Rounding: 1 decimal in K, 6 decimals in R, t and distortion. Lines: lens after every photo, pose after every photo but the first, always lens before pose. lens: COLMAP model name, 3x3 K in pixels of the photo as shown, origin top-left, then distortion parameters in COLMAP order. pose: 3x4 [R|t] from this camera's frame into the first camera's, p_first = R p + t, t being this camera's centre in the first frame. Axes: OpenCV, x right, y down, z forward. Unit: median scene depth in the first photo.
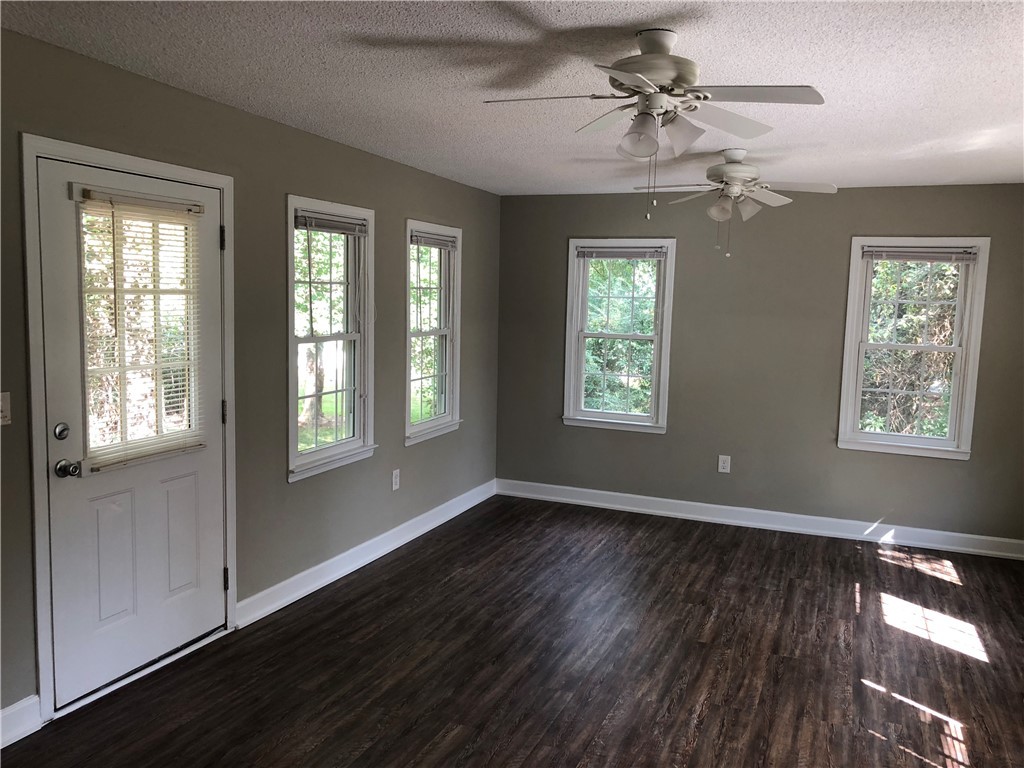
lens RADIAL K [[835.3, 0, 512.1], [0, 835.3, 384.9], [0, 0, 1]] dist [-0.003140, -0.004469]
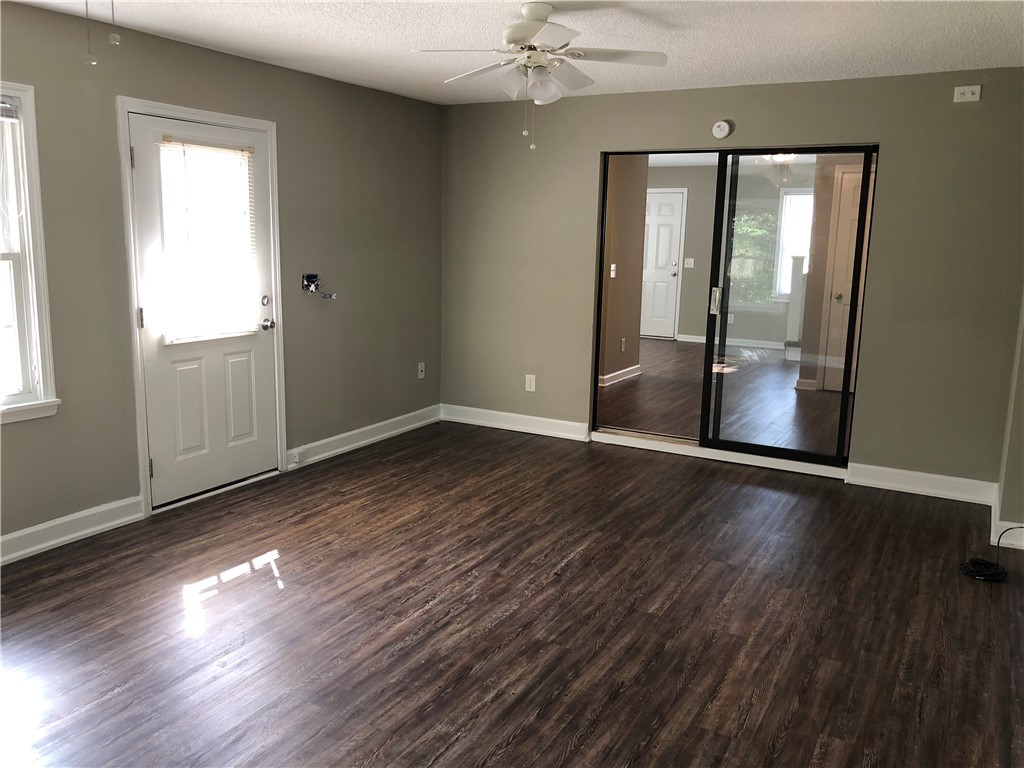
lens RADIAL K [[835.3, 0, 512.1], [0, 835.3, 383.8], [0, 0, 1]] dist [-0.003140, -0.004469]
pose [[-0.990350, -0.073320, 0.117608, 0.009868], [-0.036578, 0.956789, 0.288475, -0.178247], [-0.133677, 0.281389, -0.950237, 1.892937]]
